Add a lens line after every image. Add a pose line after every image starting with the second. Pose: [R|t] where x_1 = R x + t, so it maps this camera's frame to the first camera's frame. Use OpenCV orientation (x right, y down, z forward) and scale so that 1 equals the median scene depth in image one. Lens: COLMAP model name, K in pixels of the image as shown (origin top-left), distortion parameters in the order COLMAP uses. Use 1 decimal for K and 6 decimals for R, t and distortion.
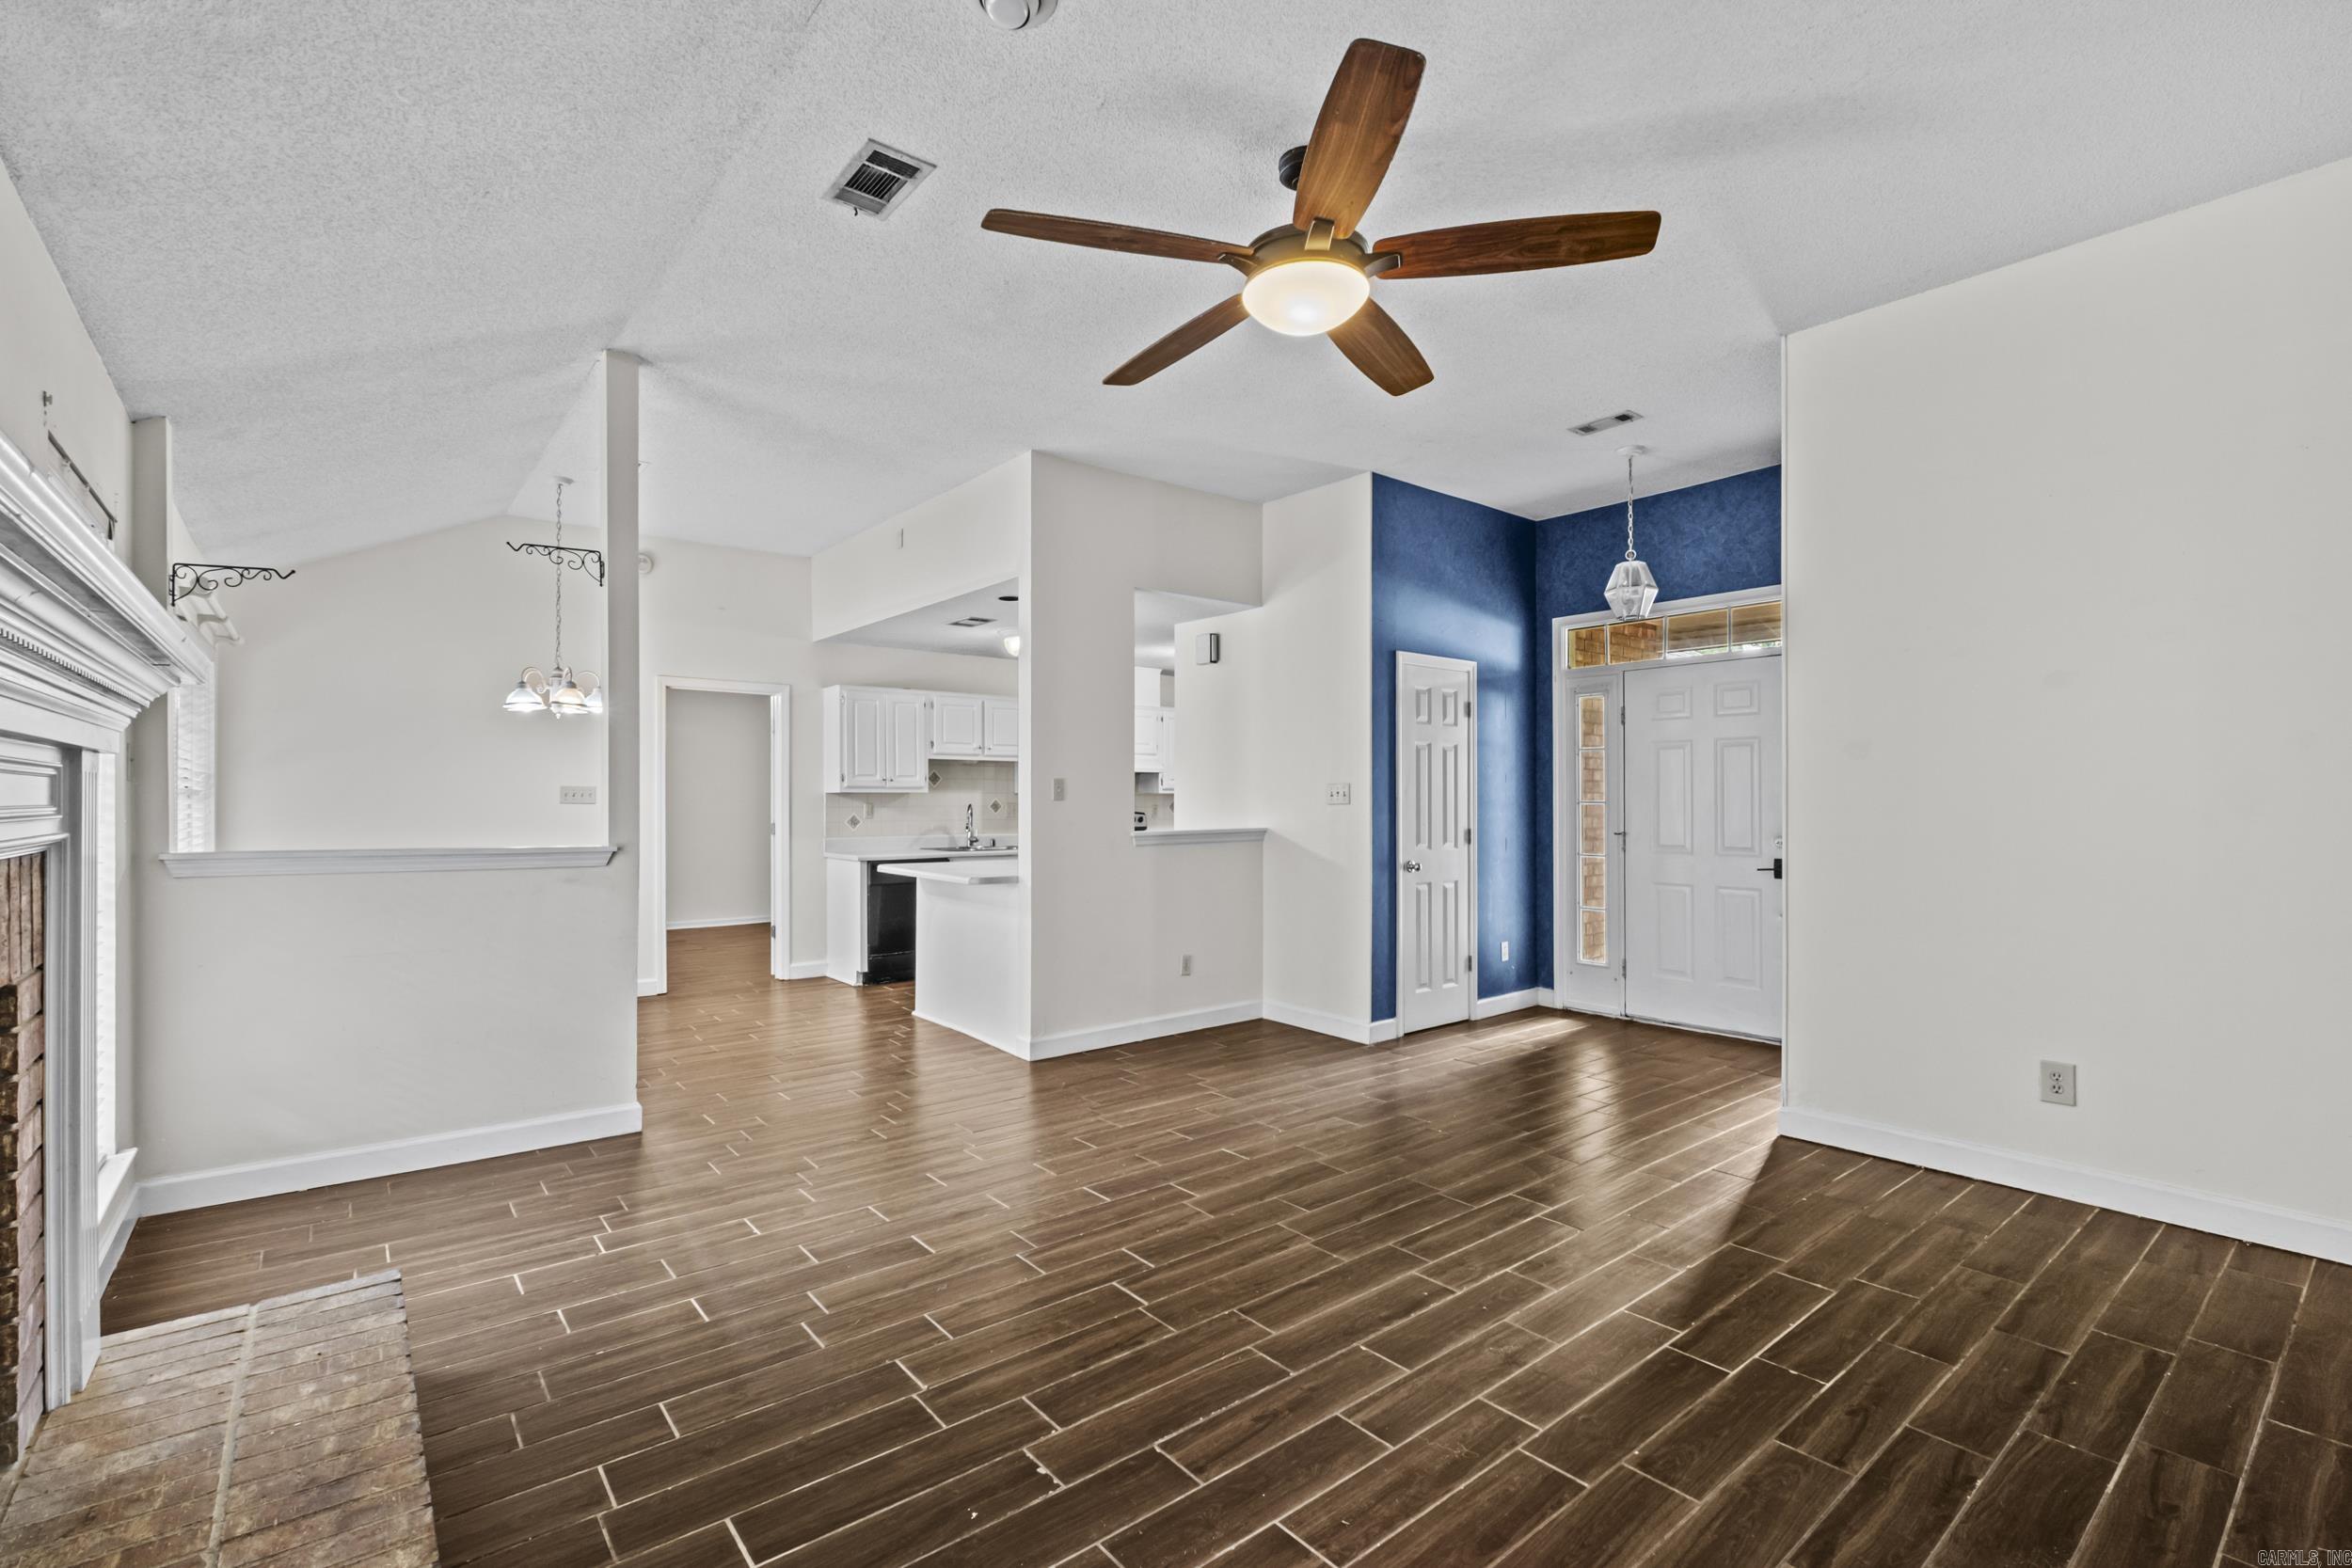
lens RADIAL K [[1025.1, 0, 1150.5], [0, 1025.1, 825.8], [0, 0, 1]] dist [-0.009949, 0.000468]
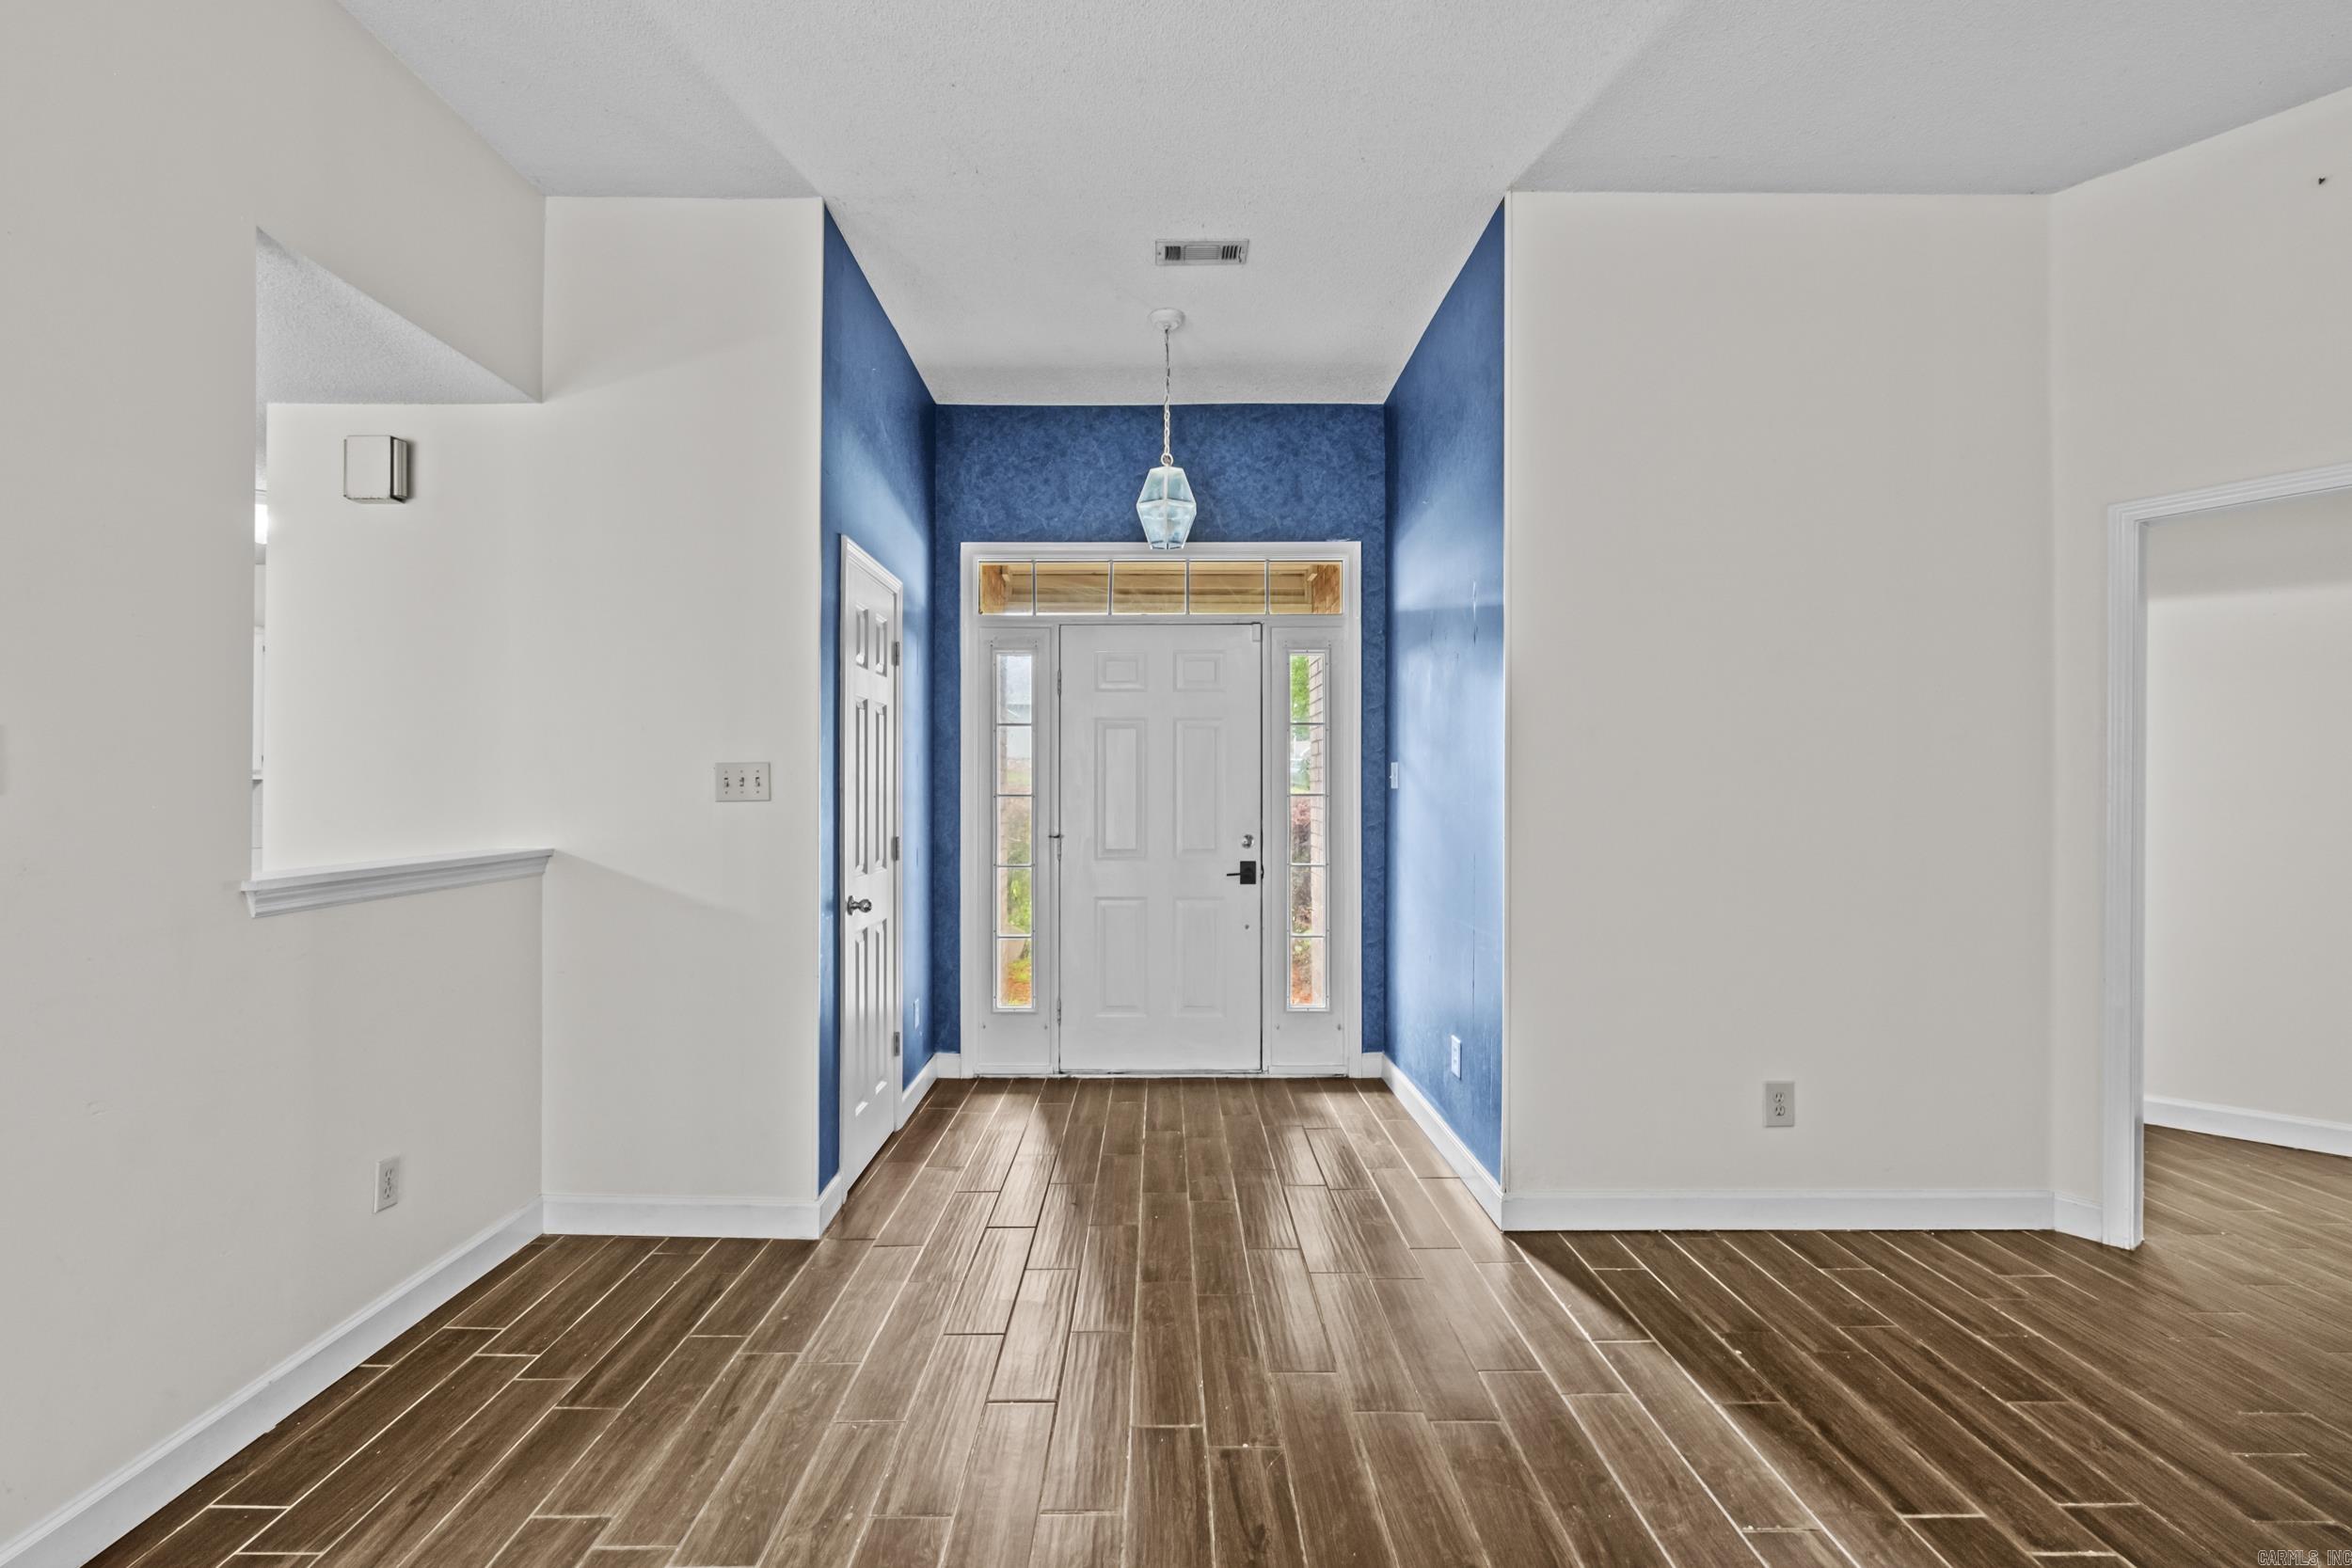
lens RADIAL K [[1025.1, 0, 1153.0], [0, 1025.1, 784.5], [0, 0, 1]] dist [-0.009949, 0.000468]
pose [[0.624915, 0.007686, 0.780655, -0.140444], [0.018518, 0.999524, -0.024664, -0.015954], [-0.780473, 0.029869, 0.624476, 0.708597]]
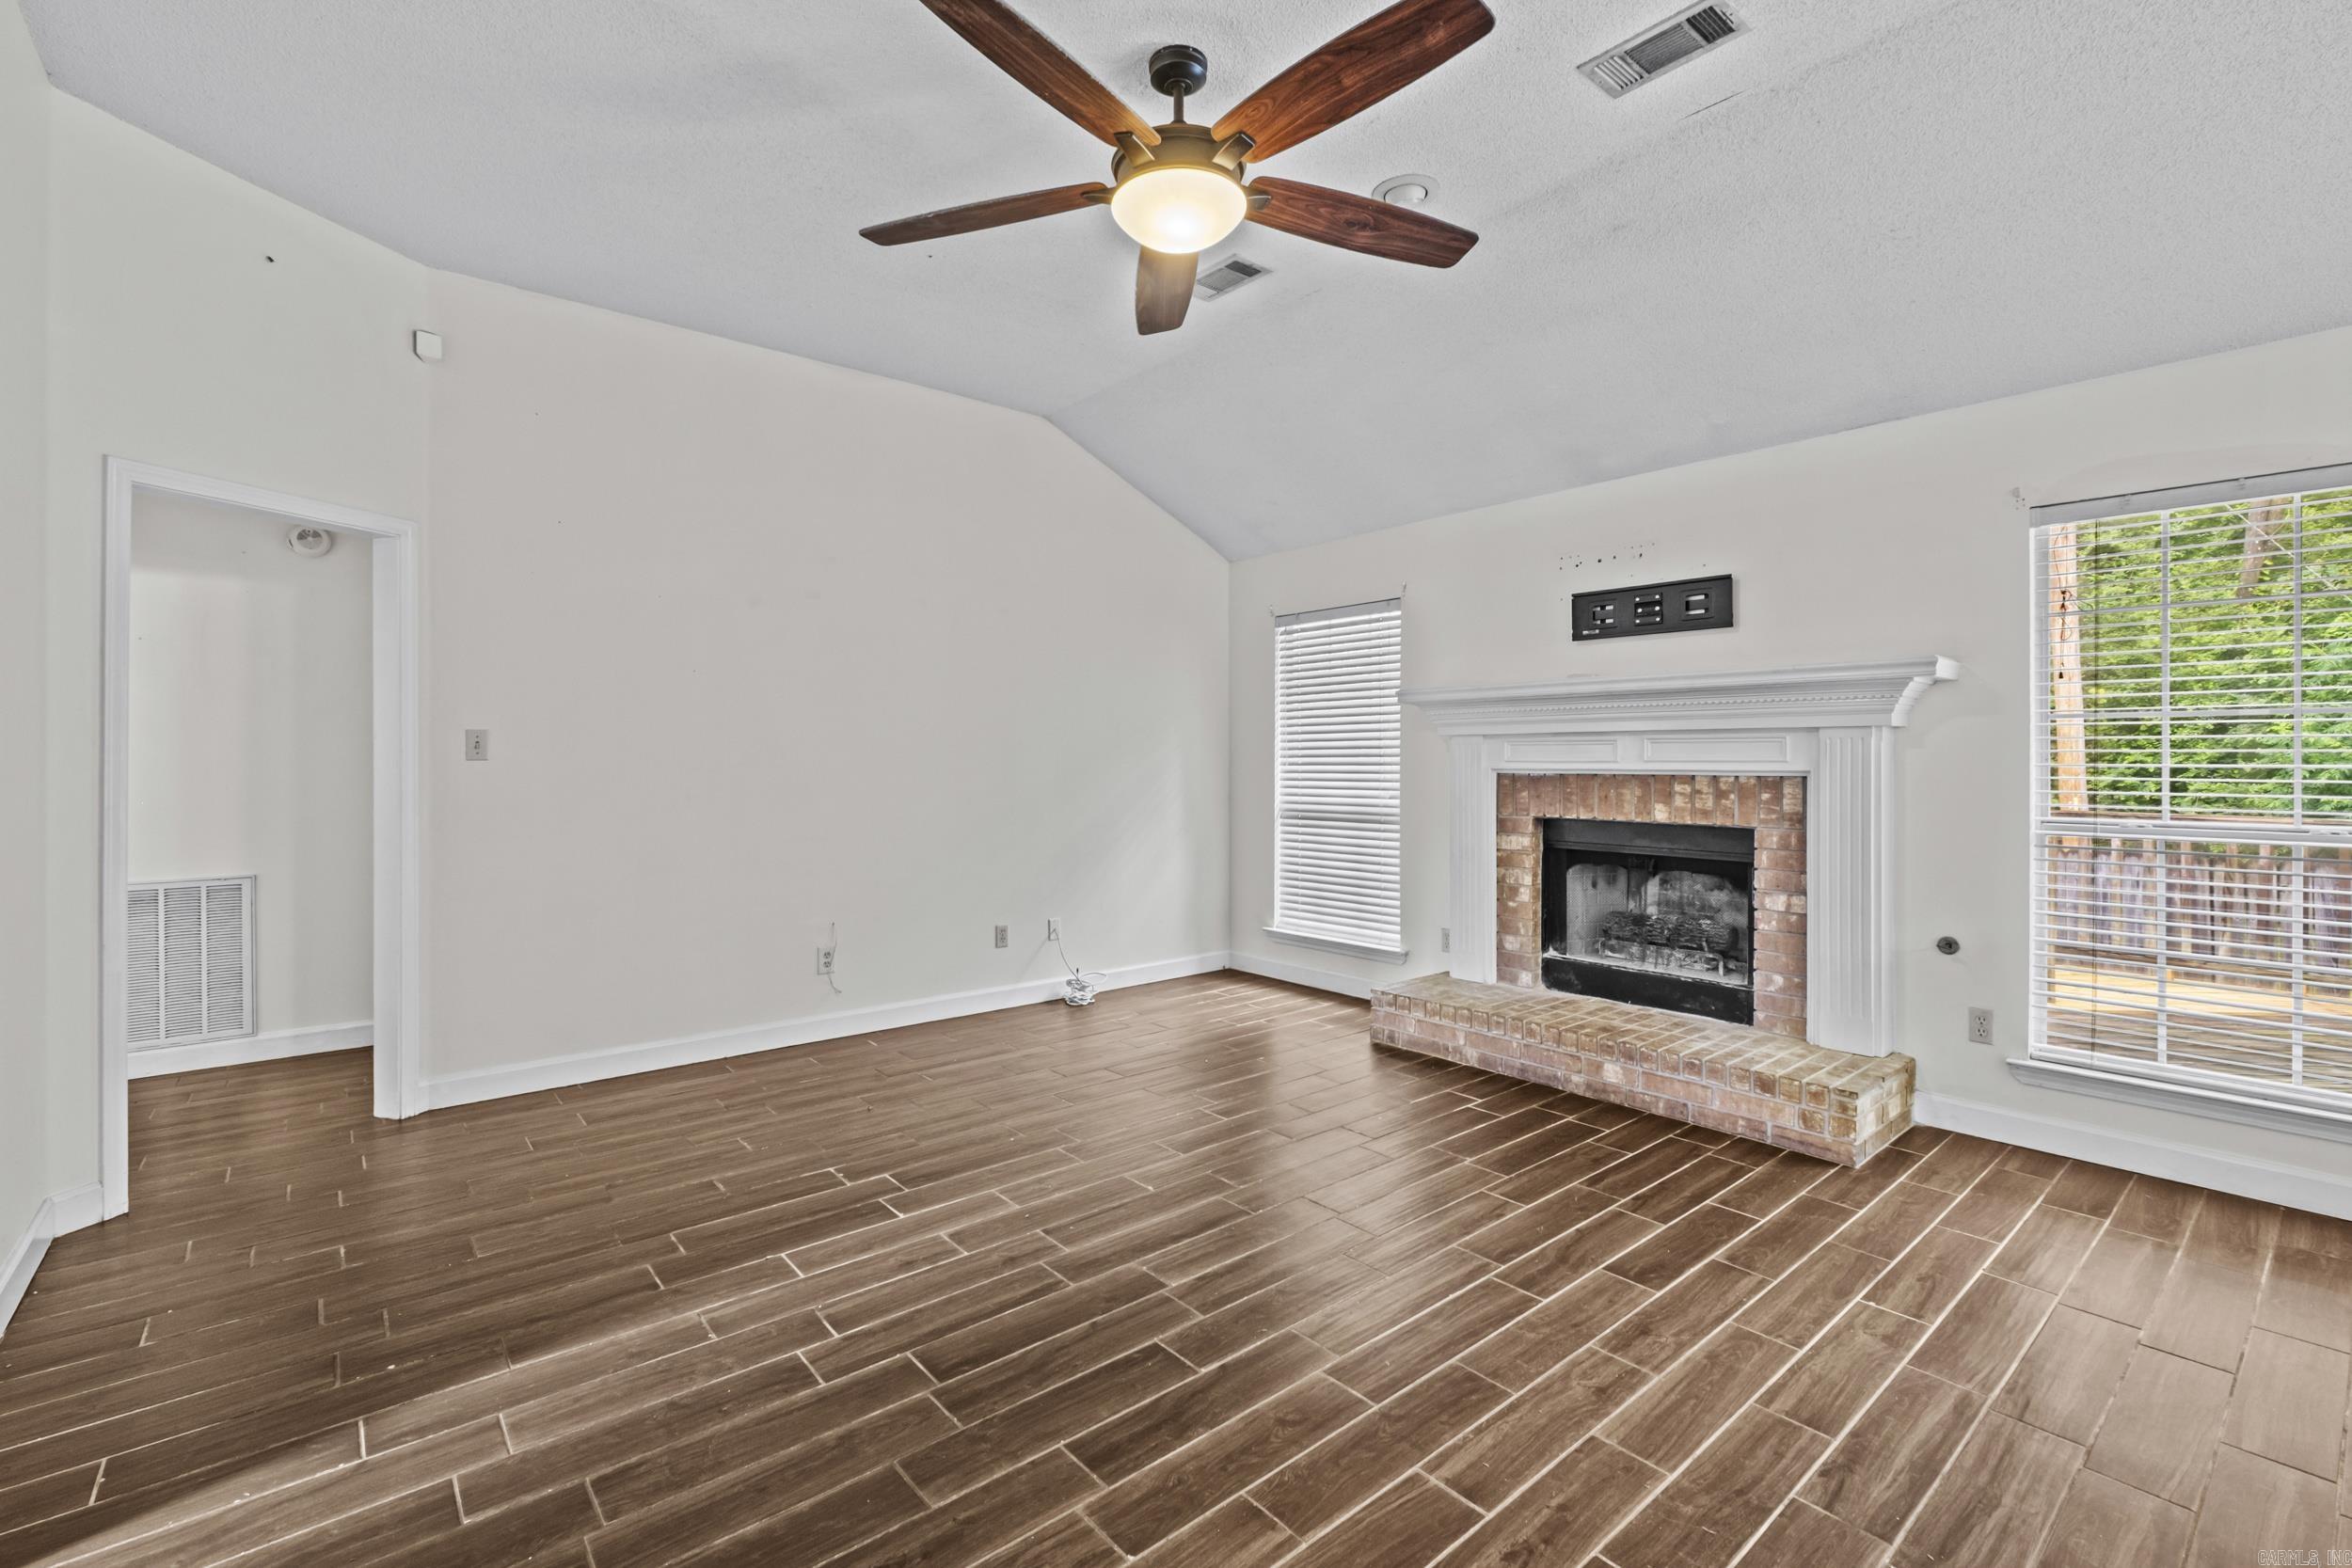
lens RADIAL K [[1025.1, 0, 1157.4], [0, 1025.1, 772.8], [0, 0, 1]] dist [-0.009949, 0.000468]
pose [[-0.999837, 0.001948, -0.017952, 0.132306], [0.001146, 0.999007, 0.044547, -0.033341], [0.018021, 0.044519, -0.998846, 1.341199]]
